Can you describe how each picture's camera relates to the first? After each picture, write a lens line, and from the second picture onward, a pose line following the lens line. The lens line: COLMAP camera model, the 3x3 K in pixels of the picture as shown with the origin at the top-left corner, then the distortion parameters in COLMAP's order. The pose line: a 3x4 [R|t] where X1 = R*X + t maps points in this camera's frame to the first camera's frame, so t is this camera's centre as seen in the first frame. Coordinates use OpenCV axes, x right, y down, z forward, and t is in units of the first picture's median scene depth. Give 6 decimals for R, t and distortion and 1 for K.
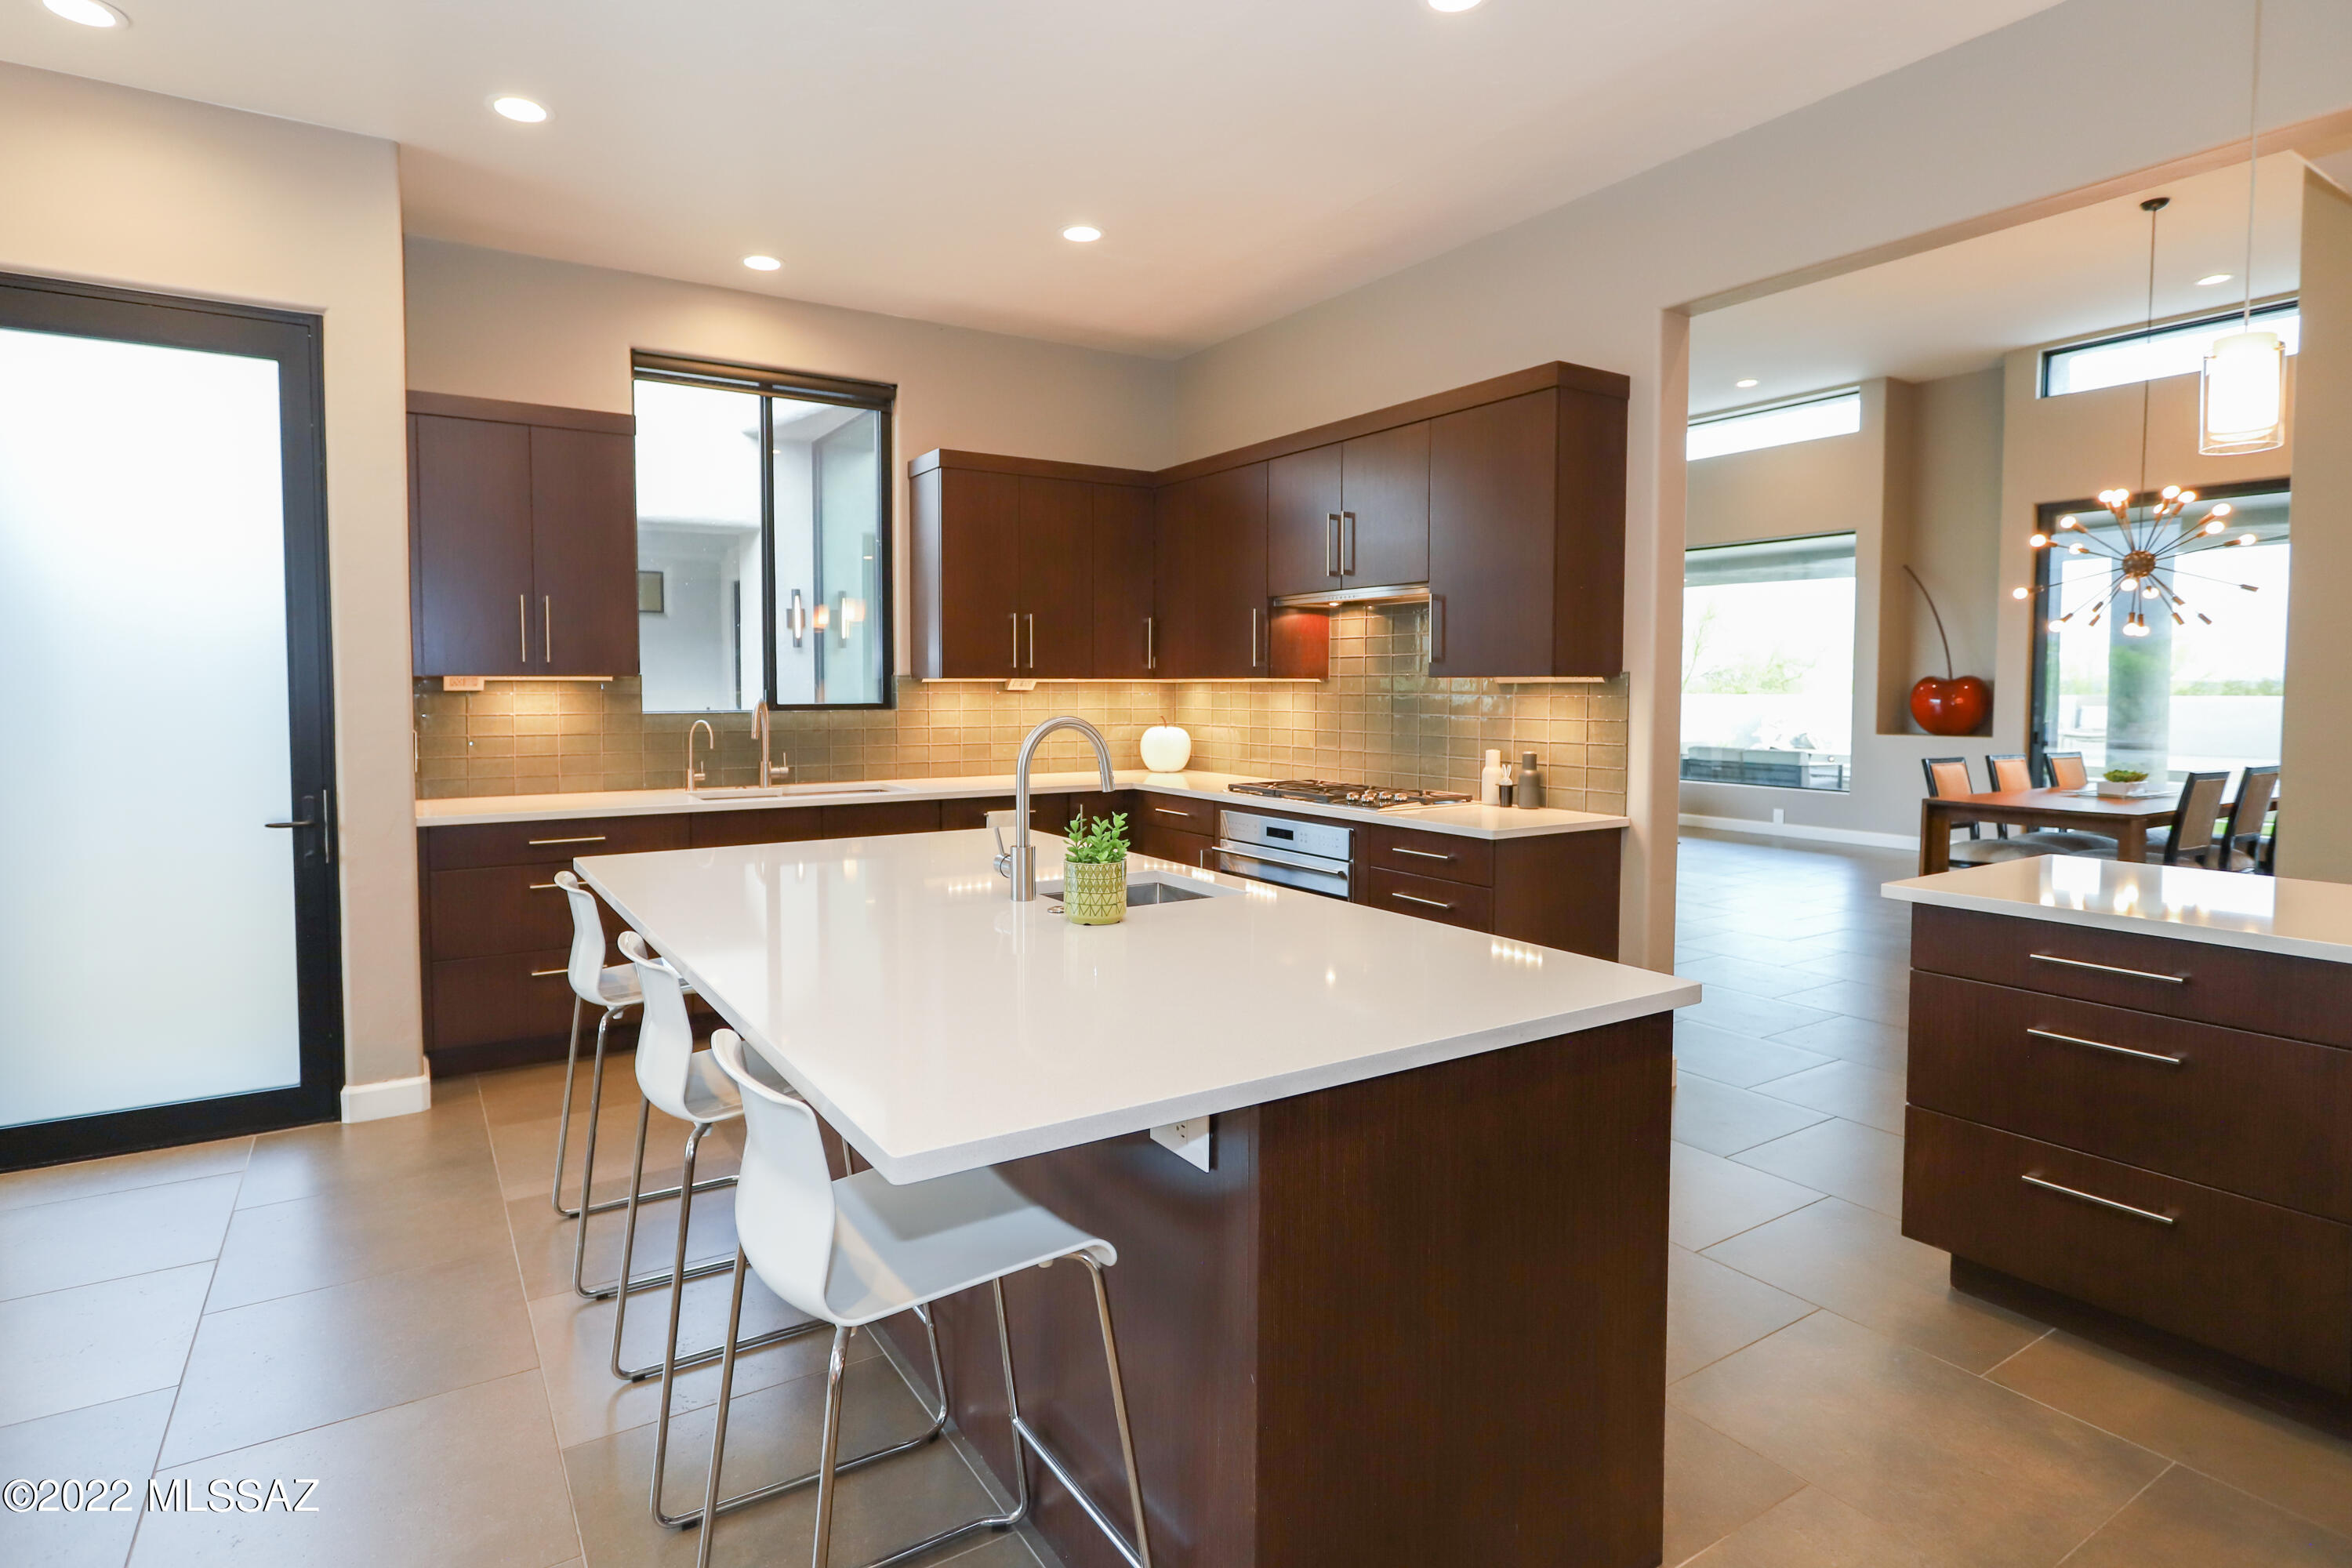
lens RADIAL K [[1207.5, 0, 1166.3], [0, 1207.5, 743.3], [0, 0, 1]] dist [0.003475, 0.000561]
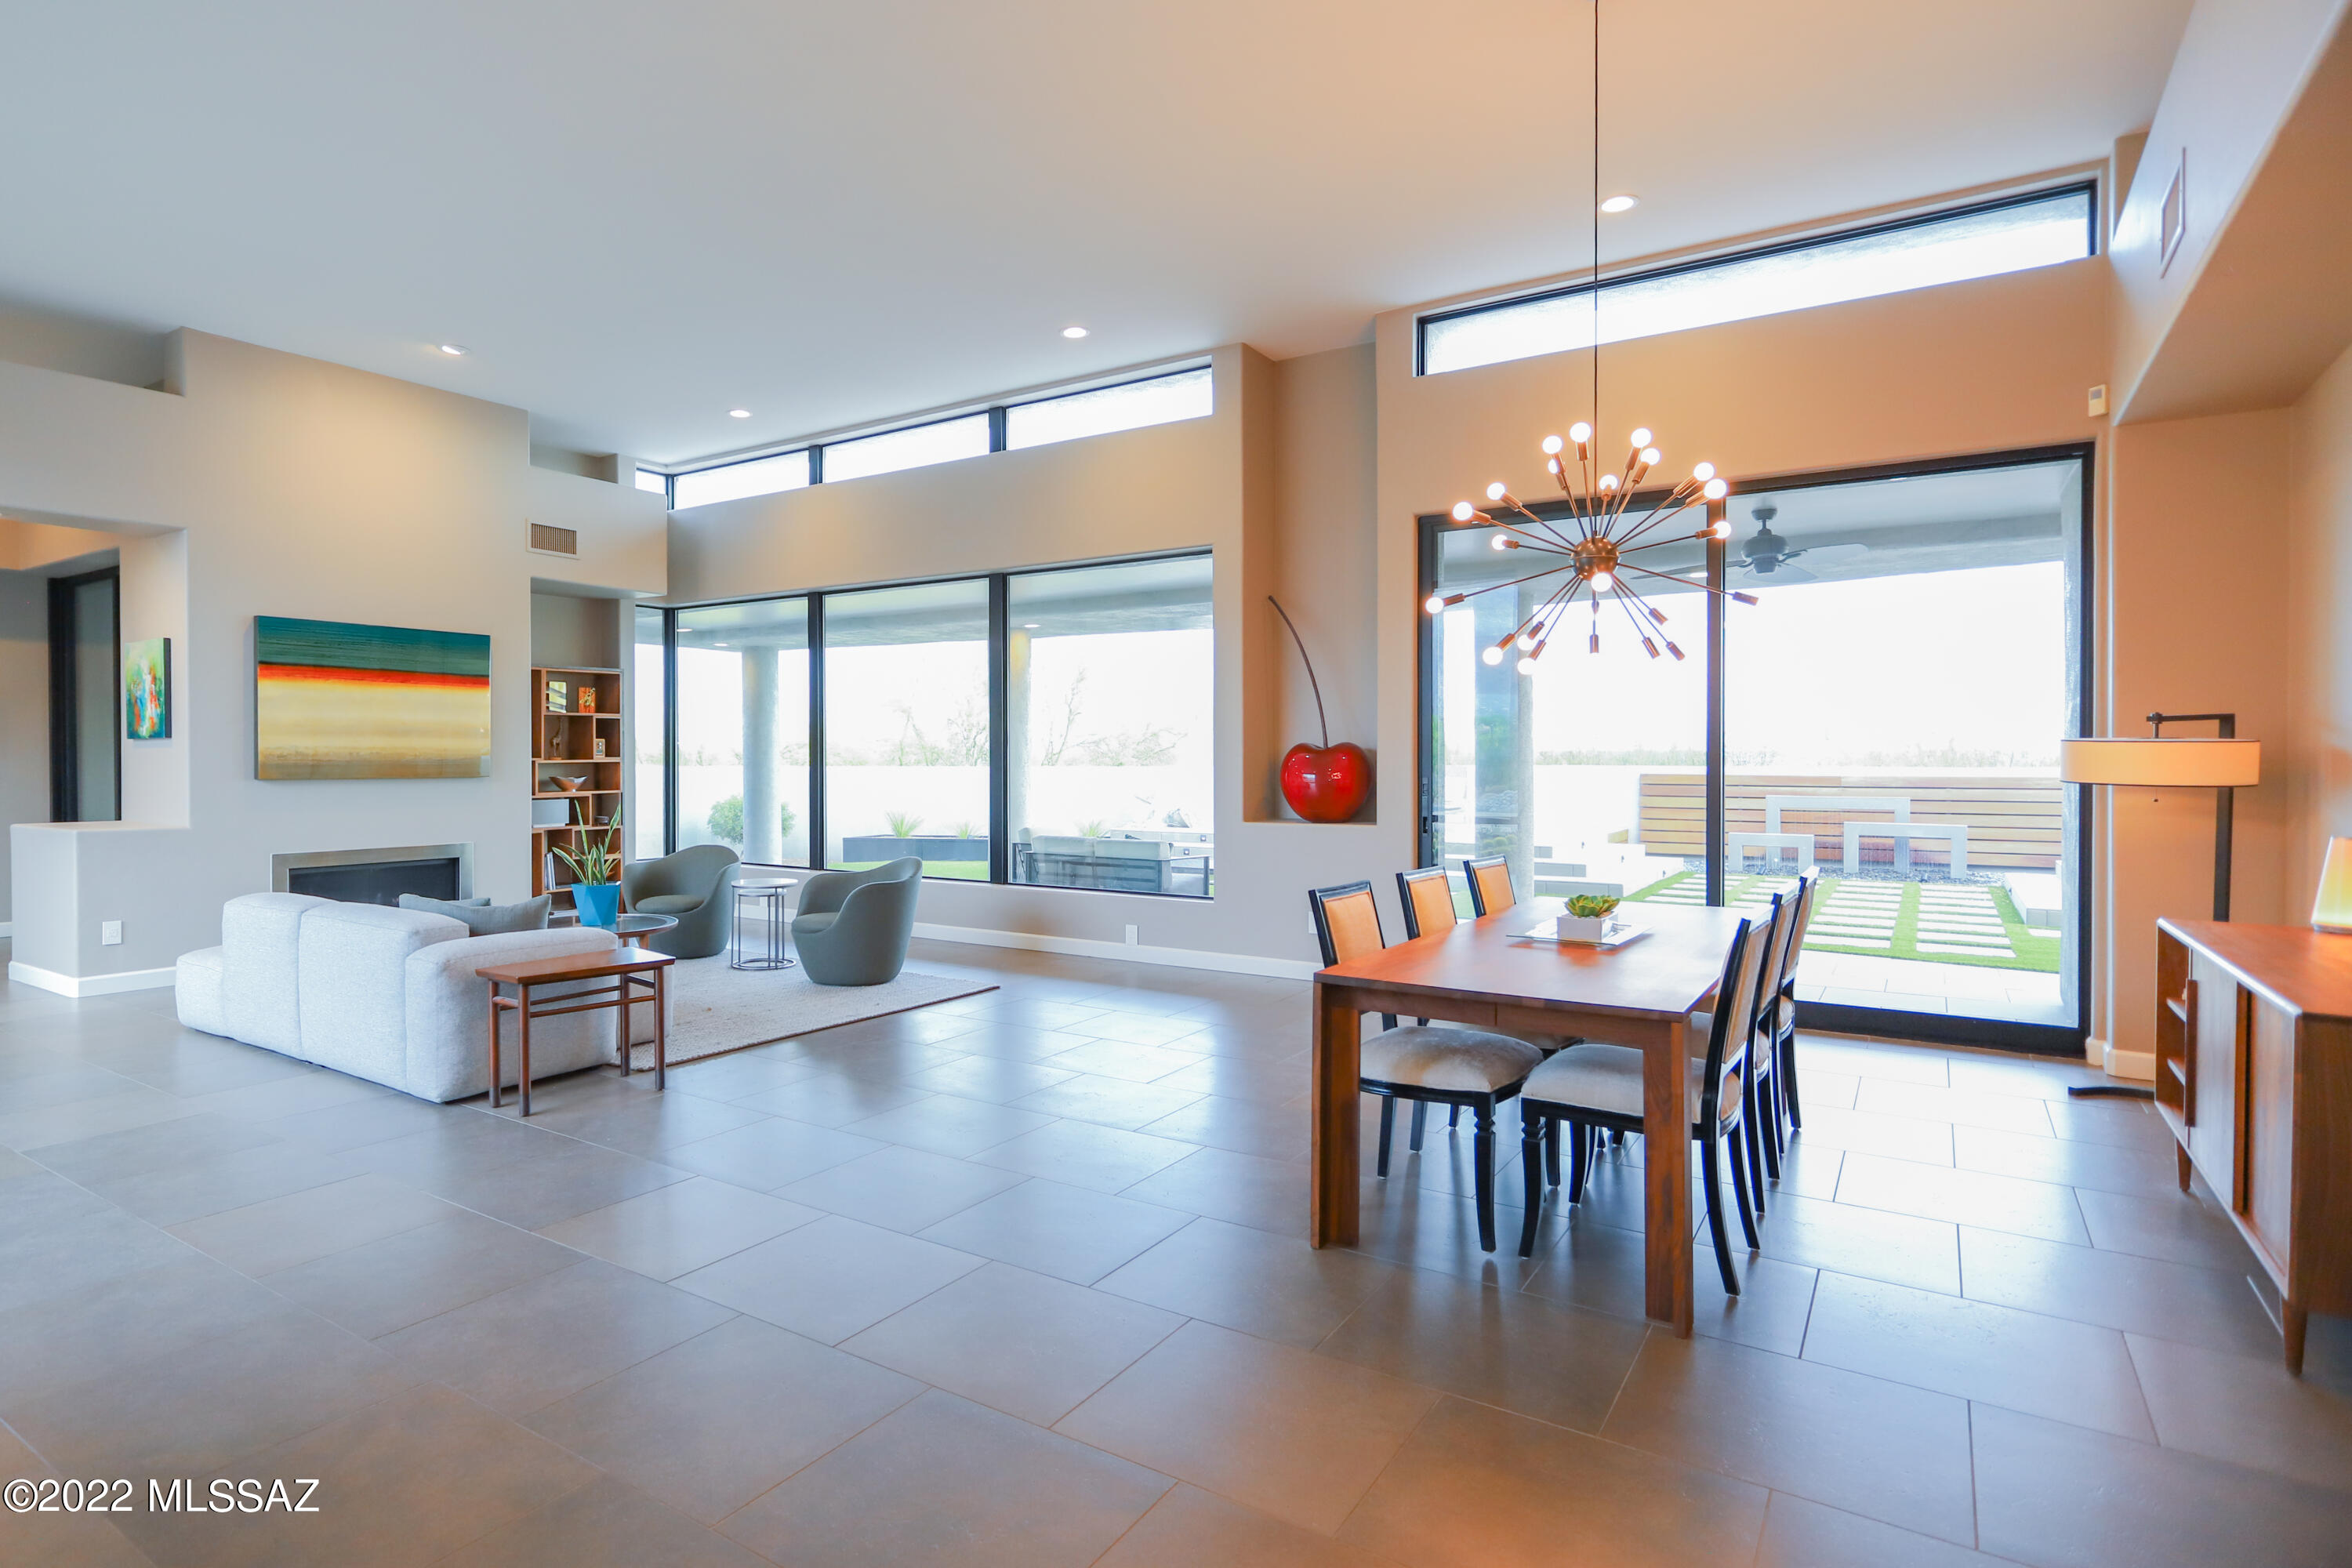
lens RADIAL K [[1140.3, 0, 1178.9], [0, 1140.3, 764.5], [0, 0, 1]] dist [-0.000456, -0.000200]
pose [[0.892419, -0.005370, 0.451175, 0.241995], [0.023886, 0.999089, -0.035355, -0.019129], [-0.450575, 0.042328, 0.891735, 0.401023]]
